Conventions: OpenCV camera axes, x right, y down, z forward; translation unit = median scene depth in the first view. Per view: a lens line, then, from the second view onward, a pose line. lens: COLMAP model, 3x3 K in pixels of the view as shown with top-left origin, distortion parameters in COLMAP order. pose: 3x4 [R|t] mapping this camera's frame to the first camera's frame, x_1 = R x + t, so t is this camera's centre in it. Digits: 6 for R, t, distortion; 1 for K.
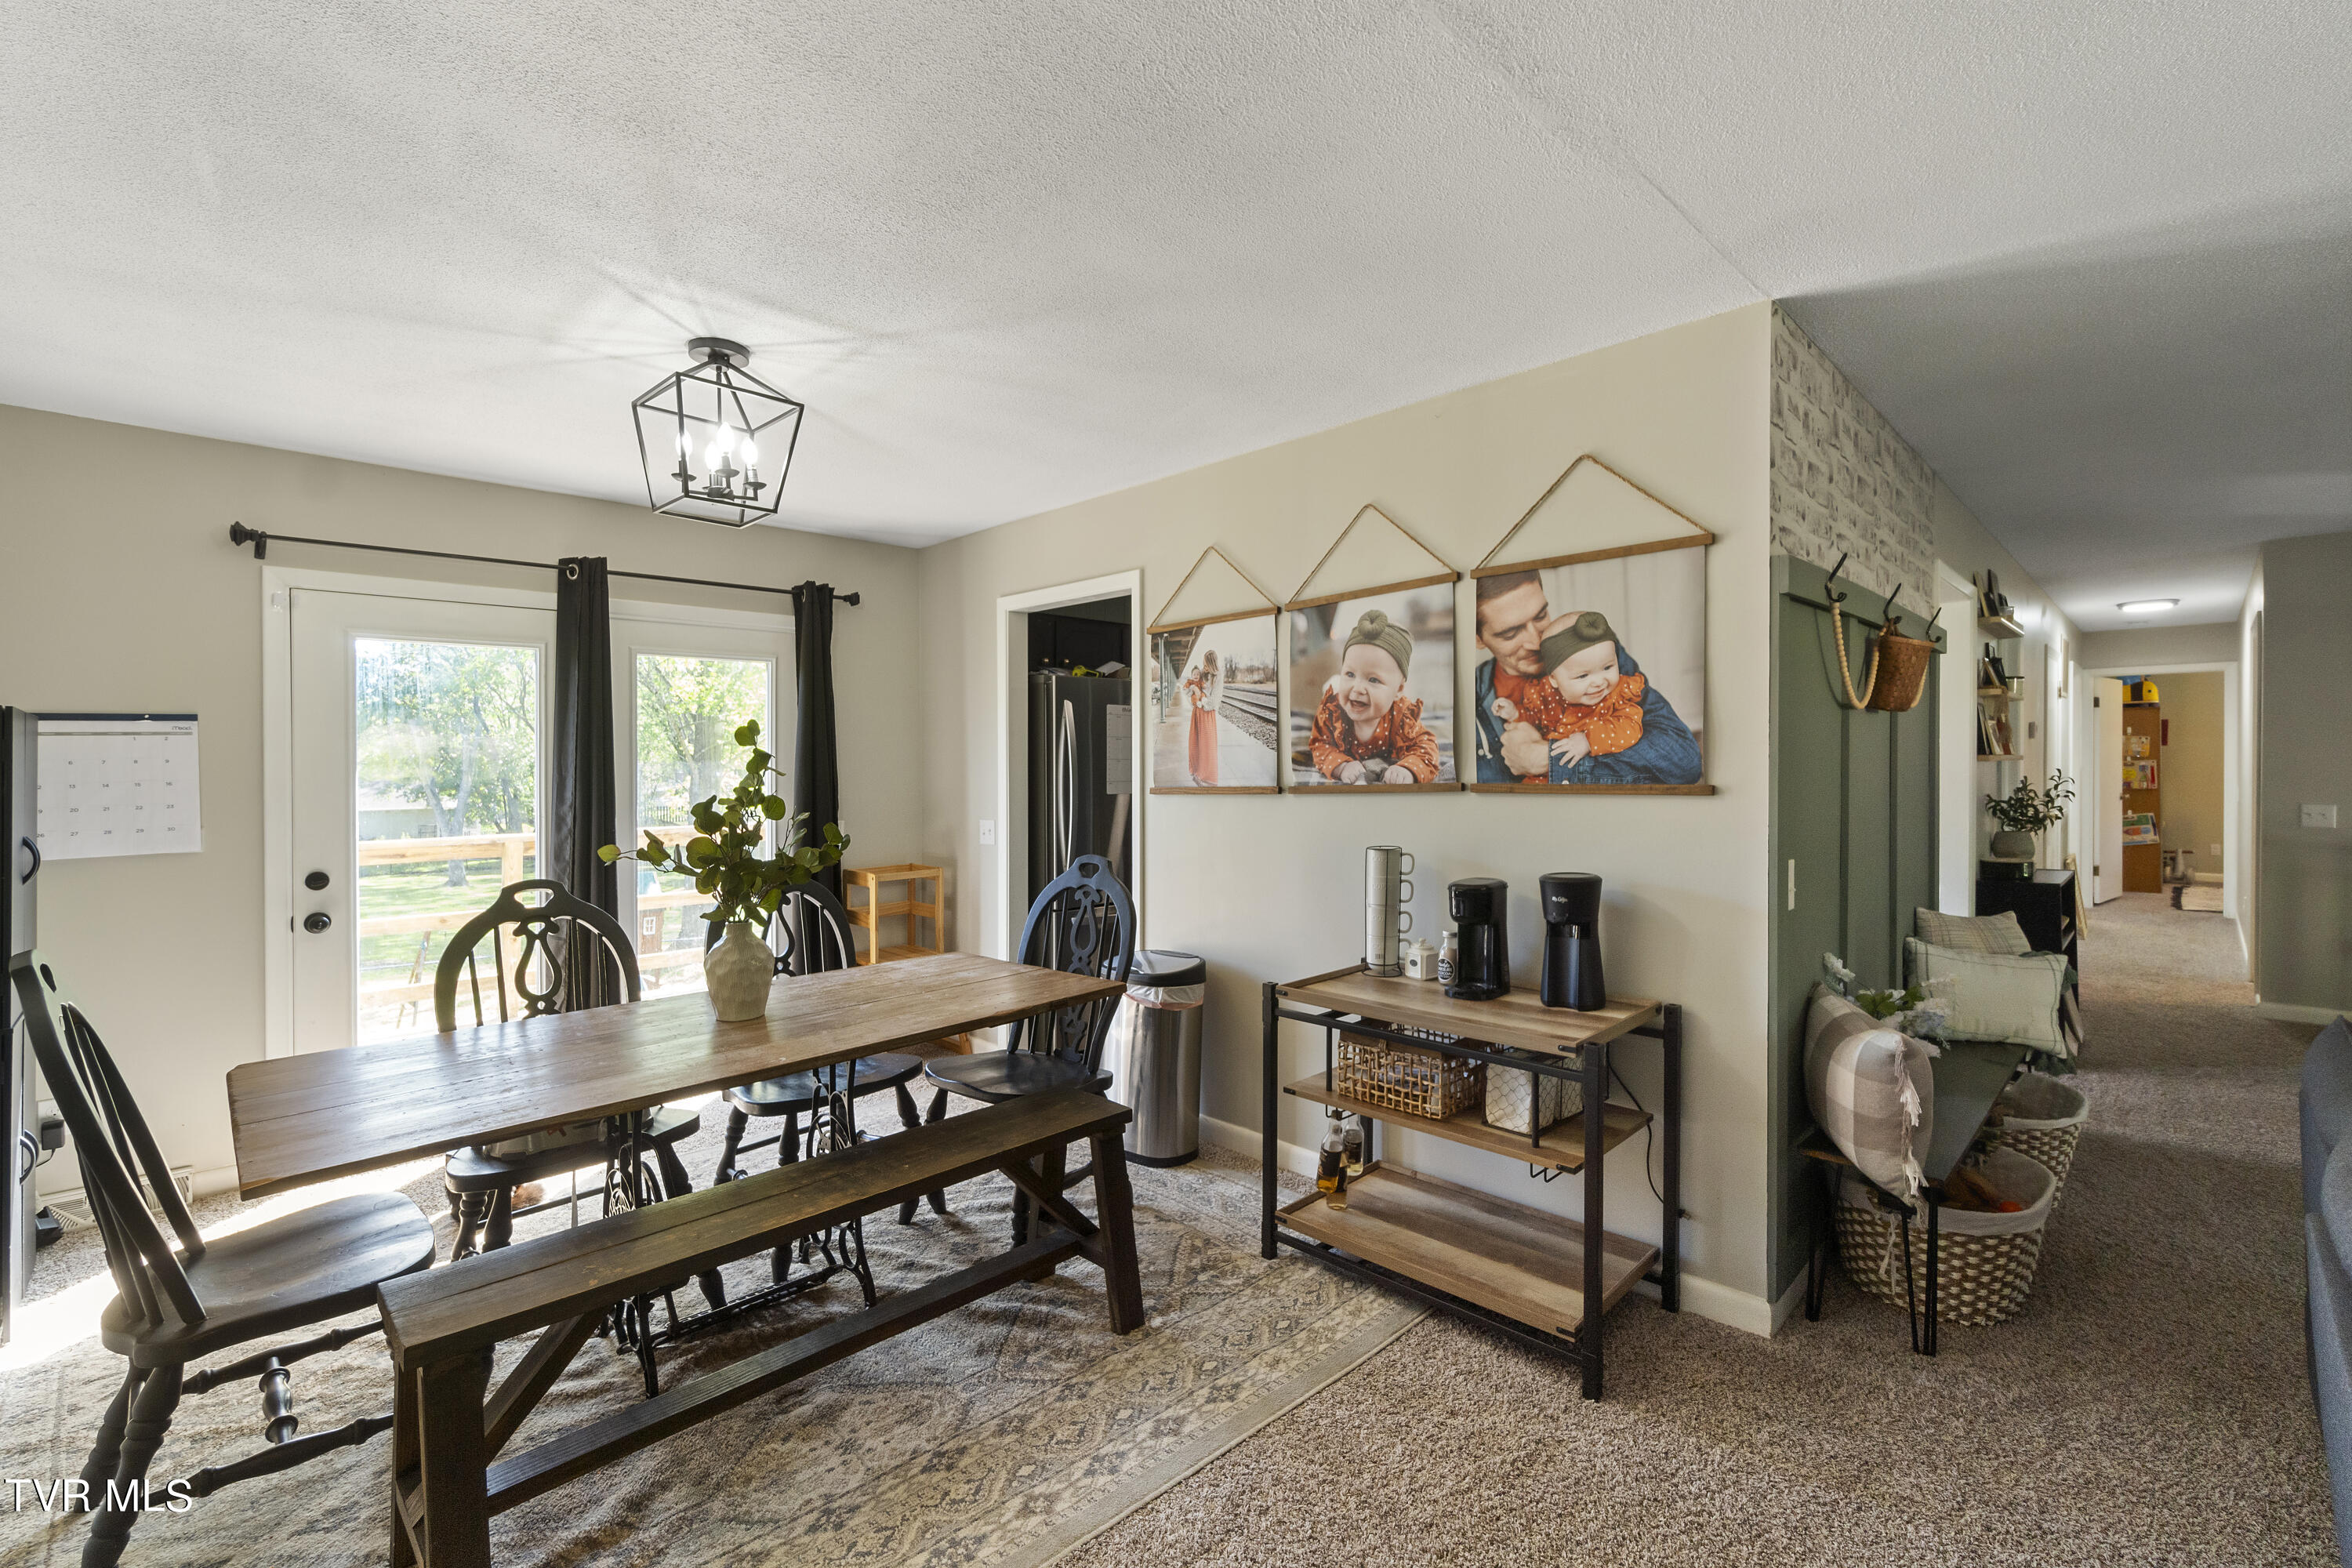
lens RADIAL K [[1019.8, 0, 1188.8], [0, 1019.8, 768.3], [0, 0, 1]] dist [0.000378, 0.000023]
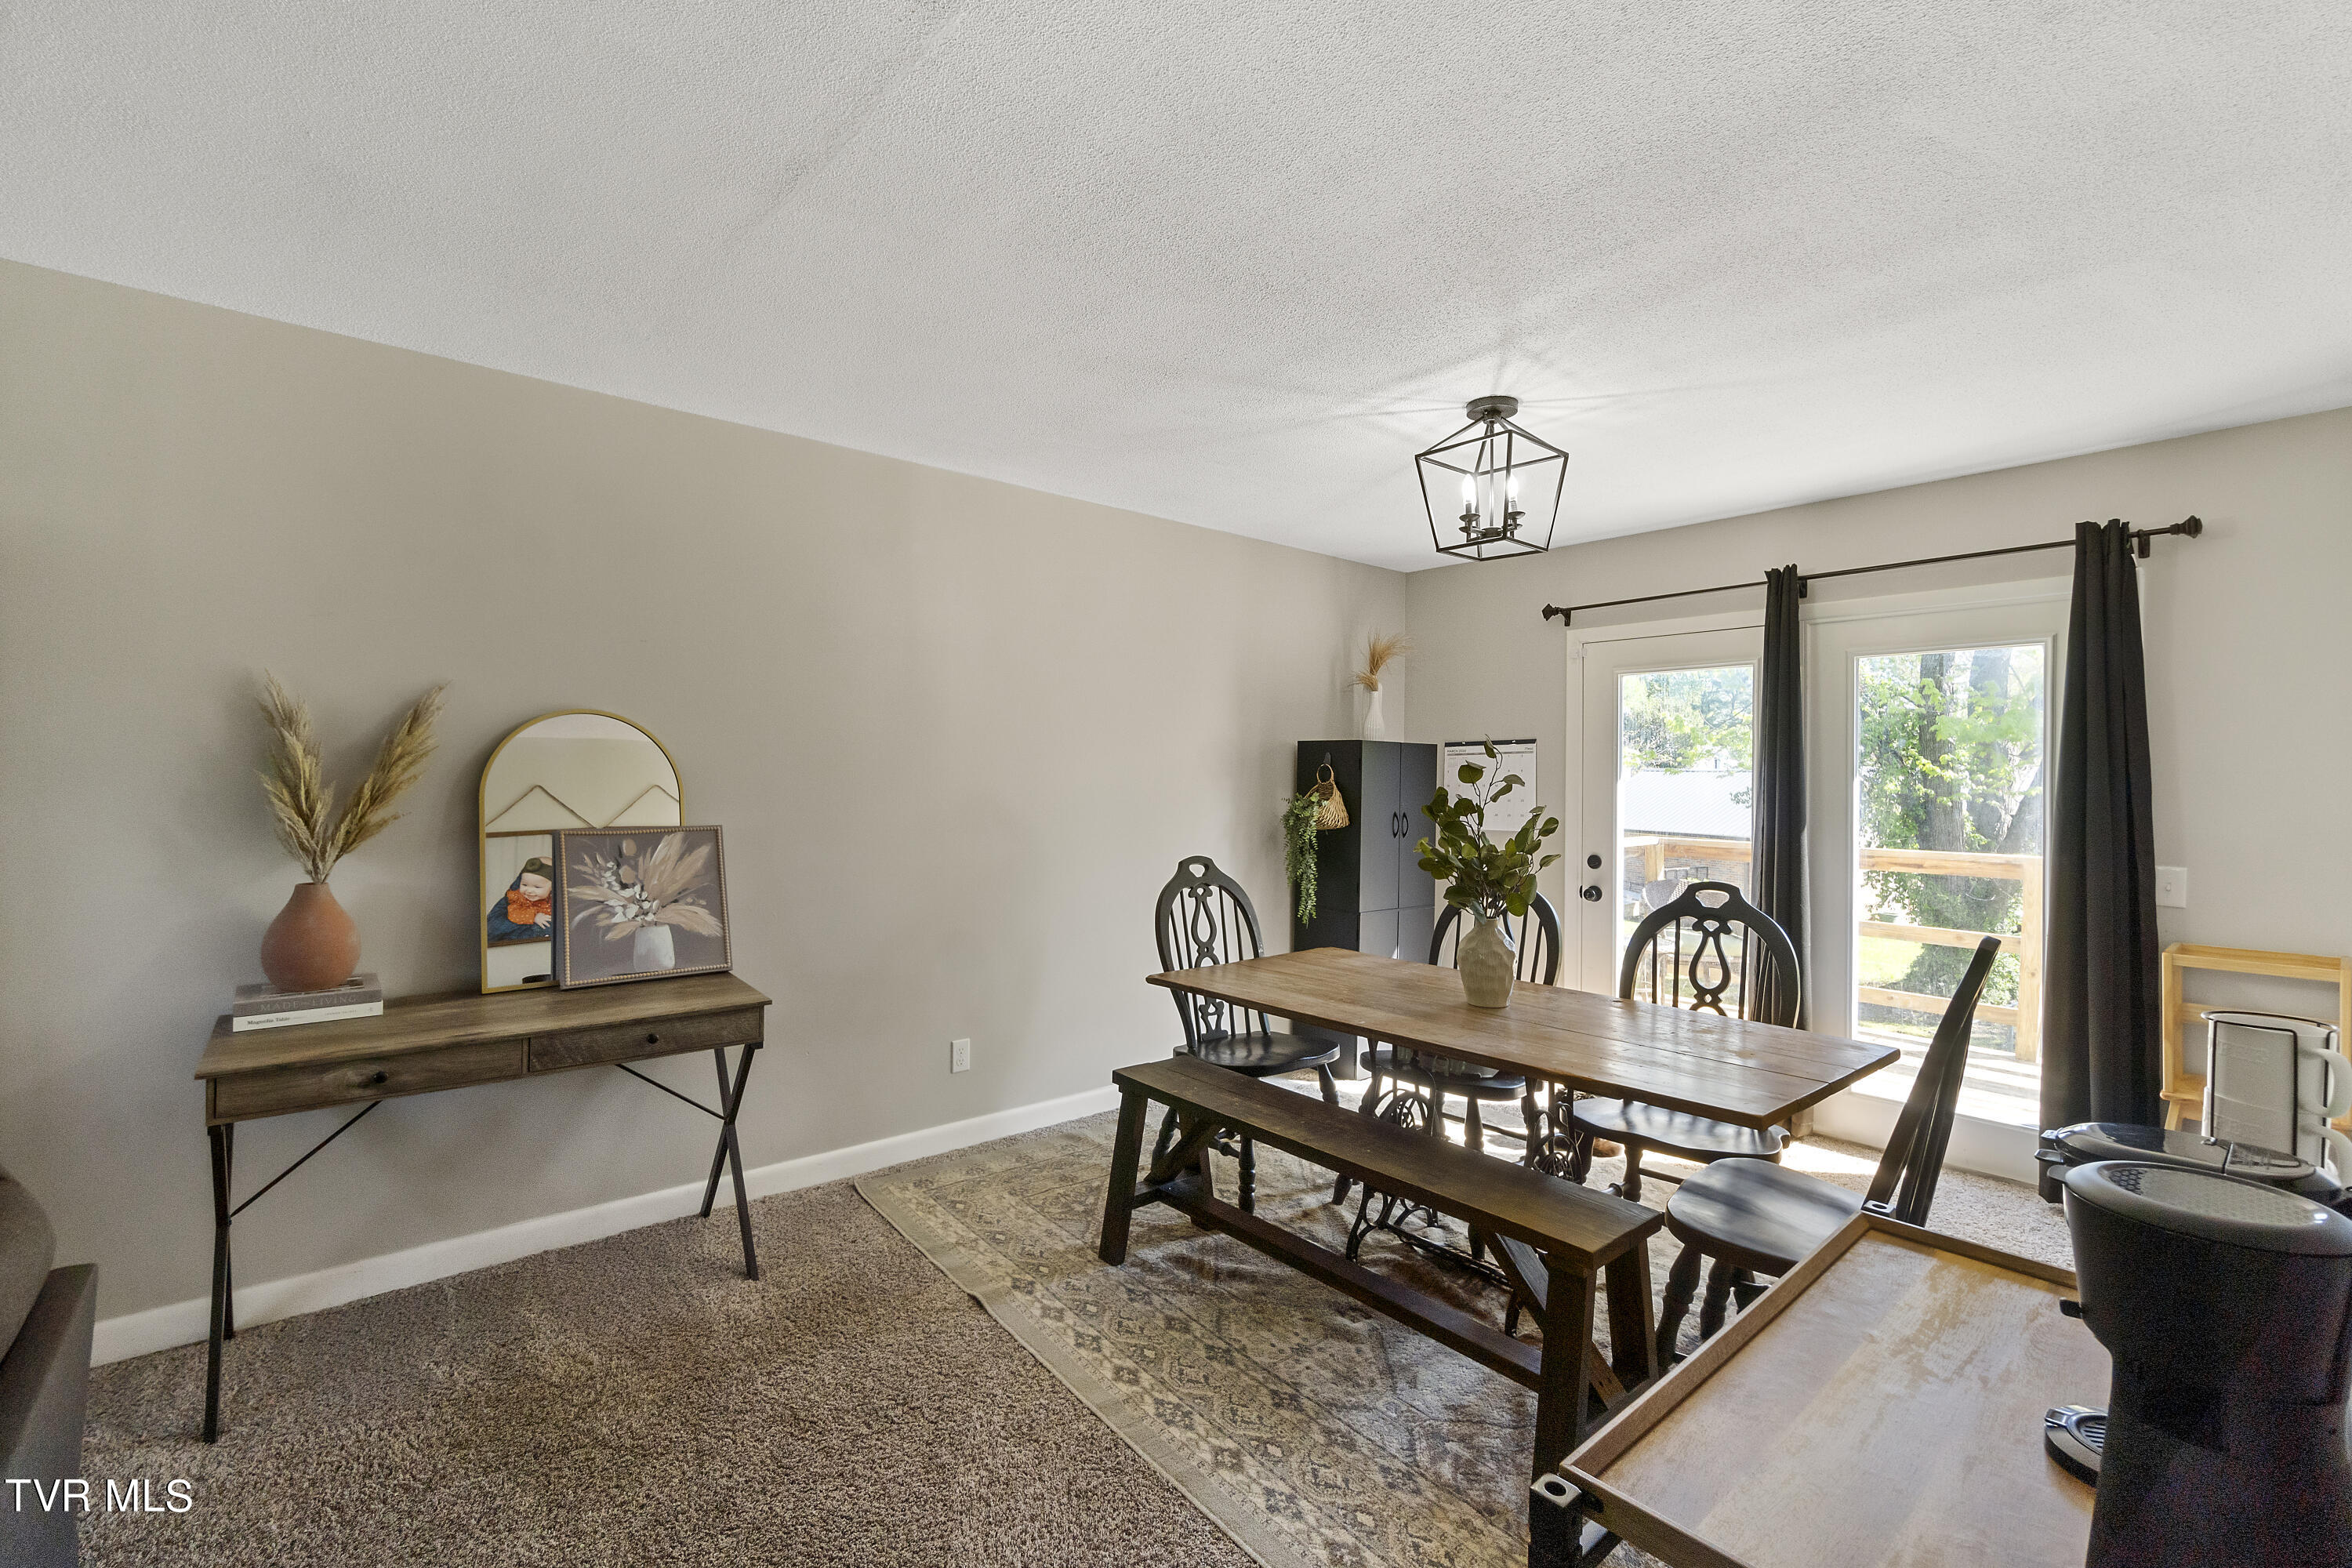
lens RADIAL K [[1019.8, 0, 1188.8], [0, 1019.8, 768.3], [0, 0, 1]] dist [0.000378, 0.000023]
pose [[-0.069823, 0.002567, -0.997556, 0.499052], [-0.009685, 0.999948, 0.003251, -0.009227], [0.997512, 0.009889, -0.069794, 0.548834]]
